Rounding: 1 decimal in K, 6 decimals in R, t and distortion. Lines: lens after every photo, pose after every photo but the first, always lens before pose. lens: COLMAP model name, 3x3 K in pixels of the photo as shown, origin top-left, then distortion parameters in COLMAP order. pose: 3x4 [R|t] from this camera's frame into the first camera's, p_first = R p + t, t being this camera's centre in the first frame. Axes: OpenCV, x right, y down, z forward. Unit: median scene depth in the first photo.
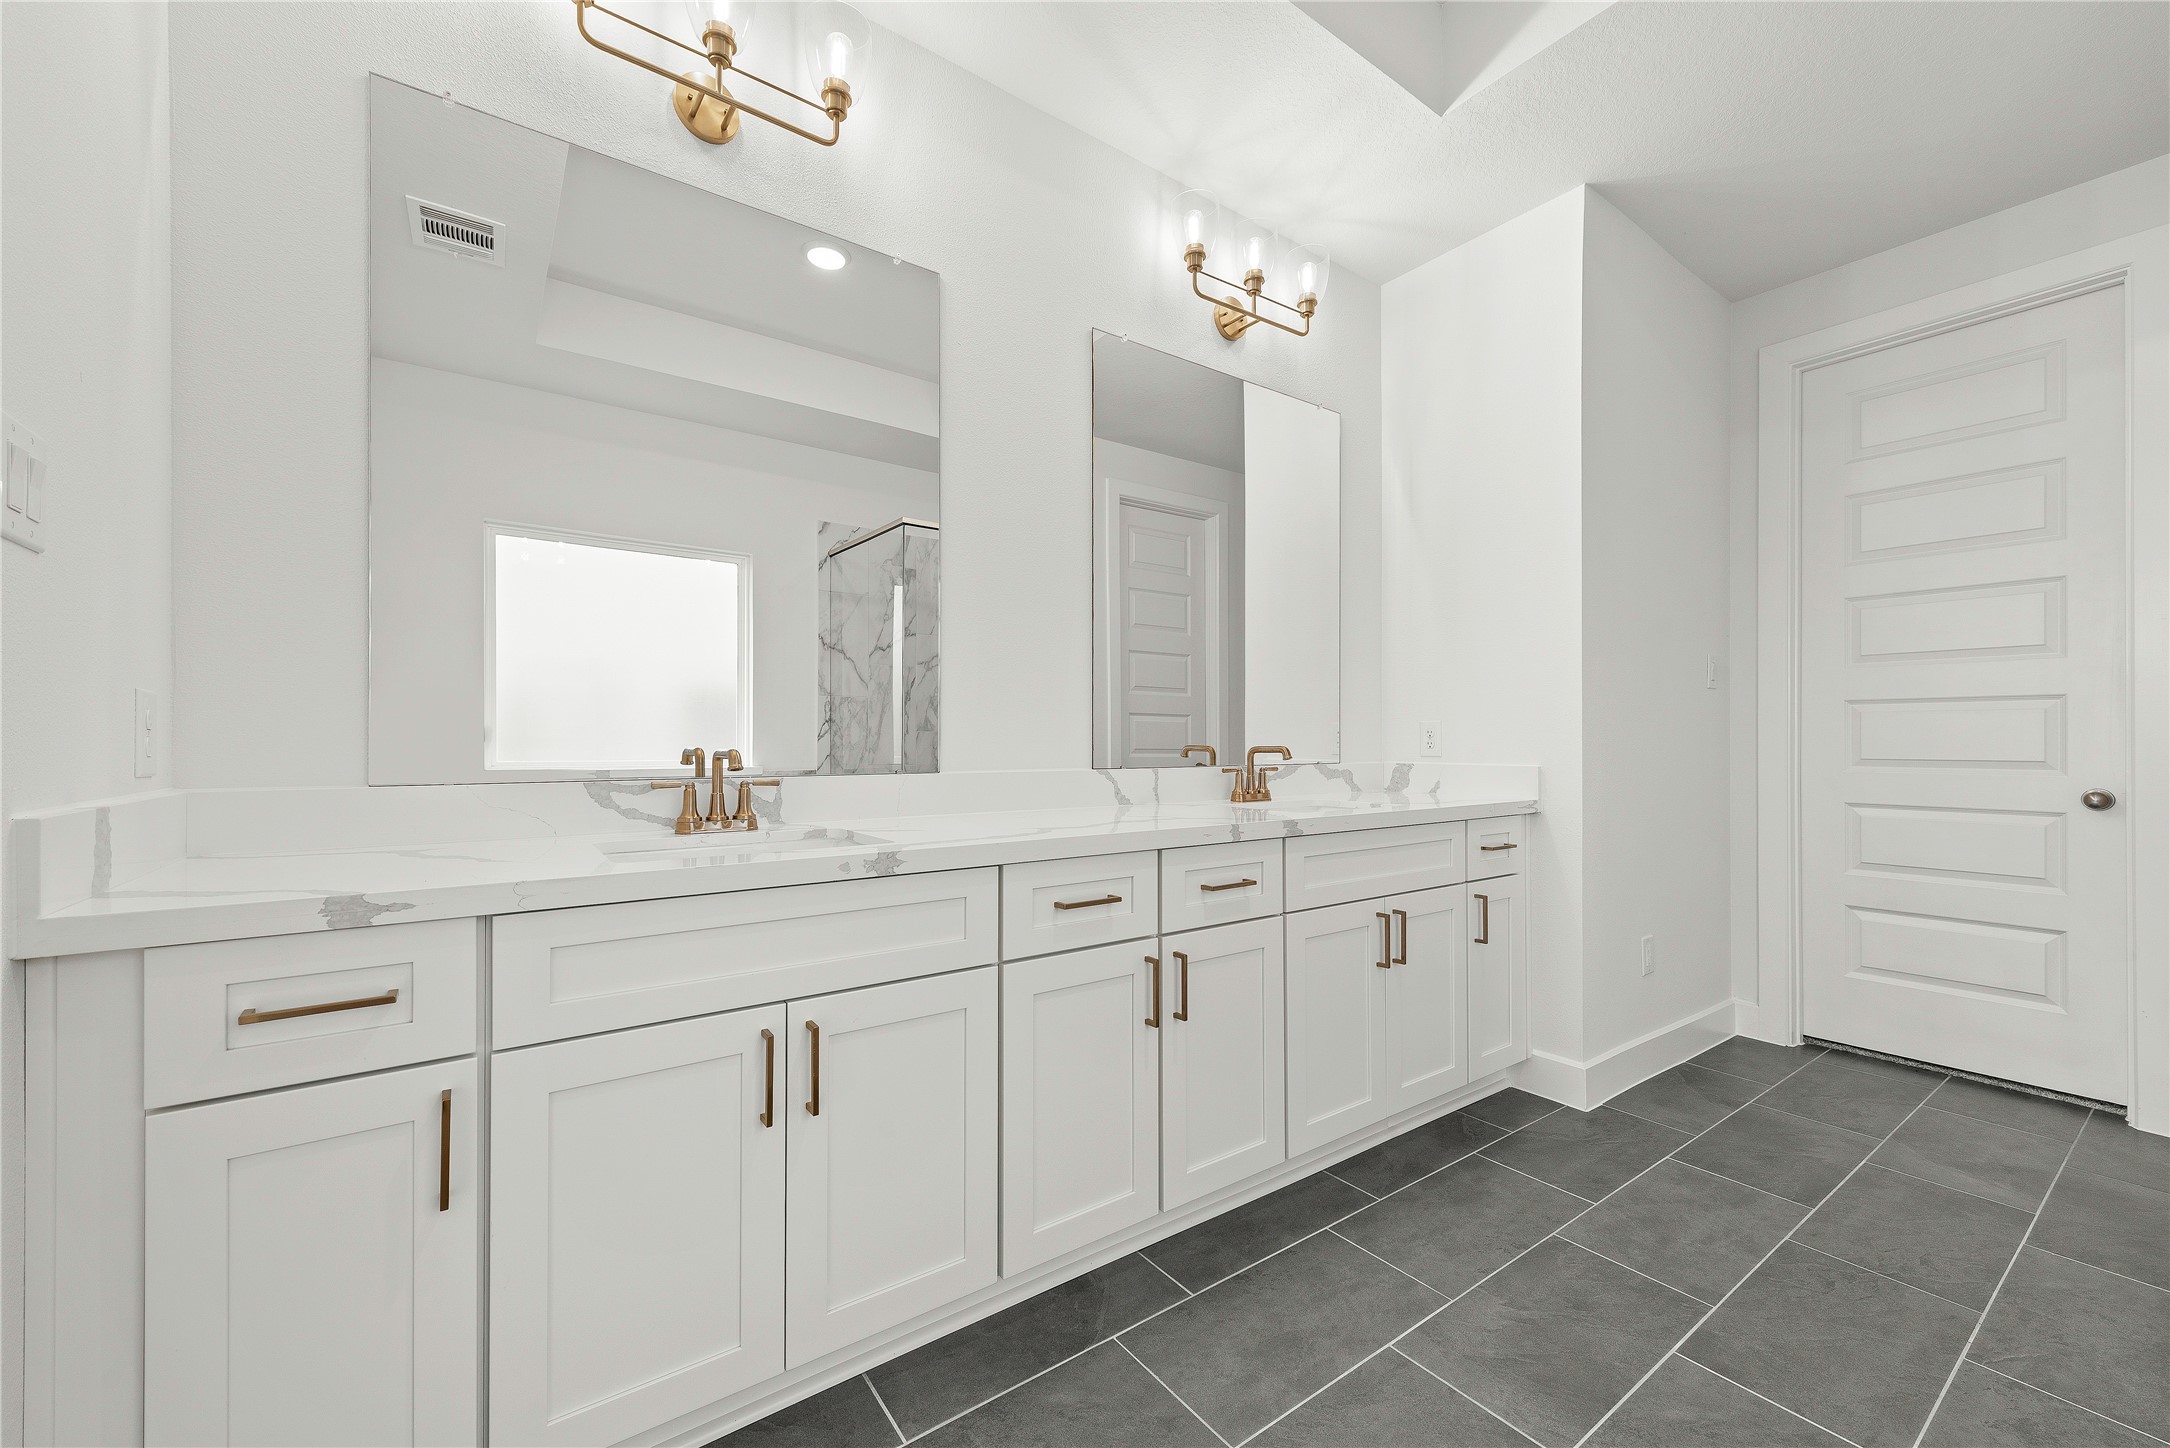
lens RADIAL K [[851.3, 0, 1084.7], [0, 851.3, 737.1], [0, 0, 1]] dist [0.010998, -0.003514]
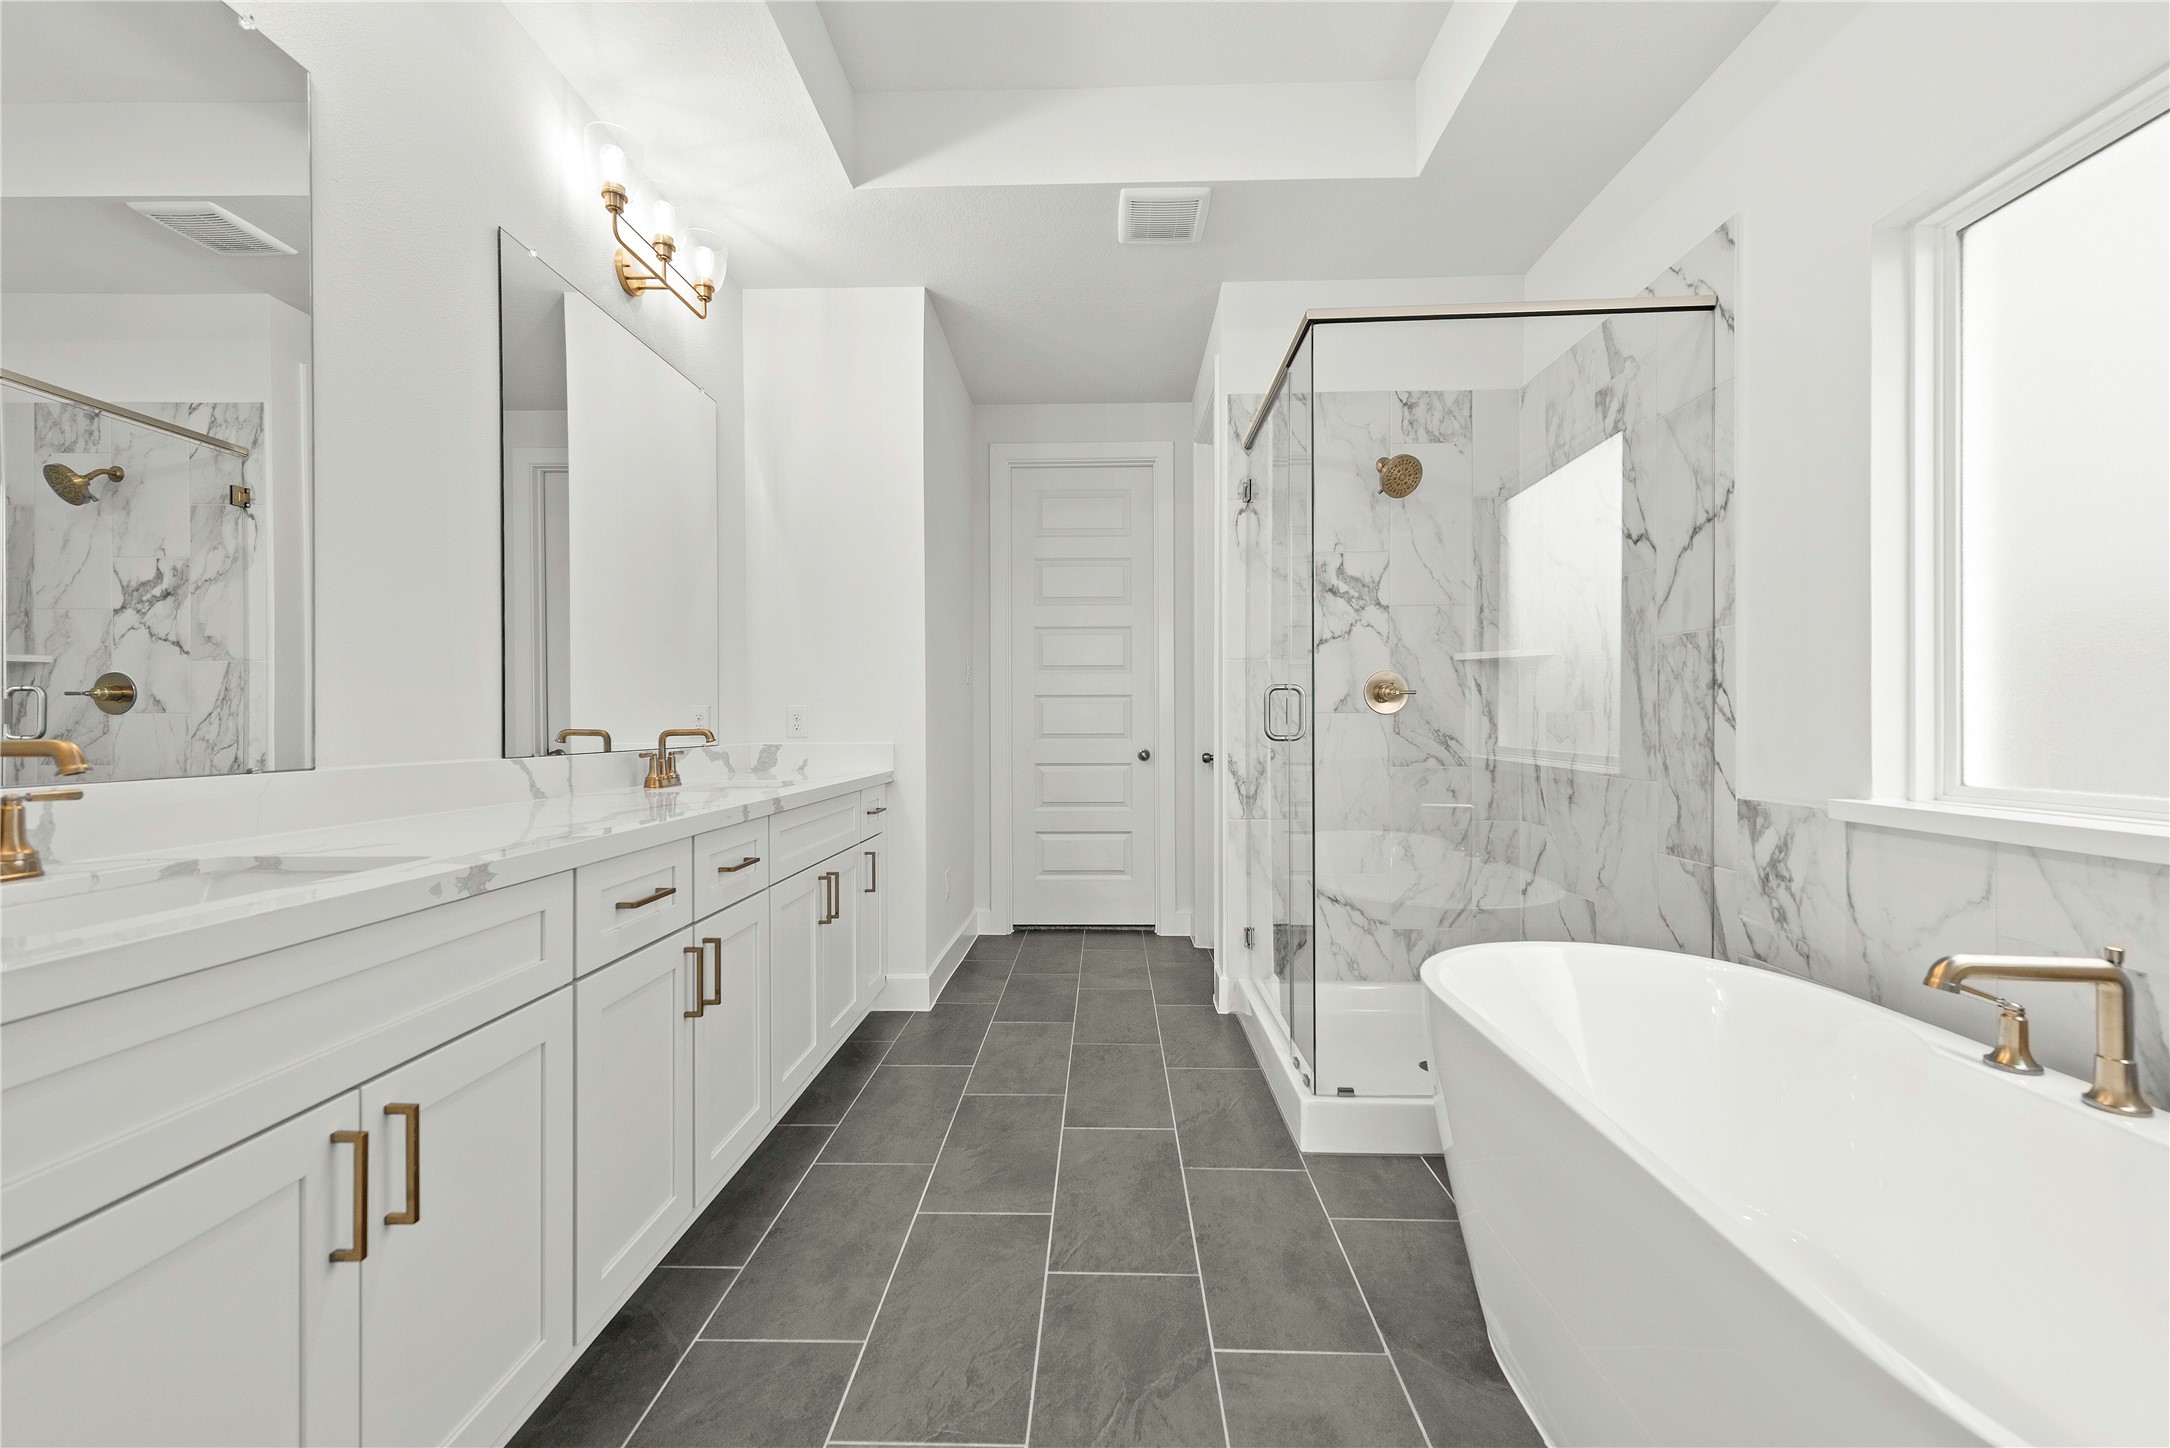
lens RADIAL K [[848.9, 0, 1085.0], [0, 848.9, 724.0], [0, 0, 1]] dist [0.004059, -0.000261]
pose [[0.604056, -0.004722, 0.796928, -0.307140], [0.001889, 0.999988, 0.004493, 0.001384], [-0.796940, -0.001208, 0.604058, 0.045391]]
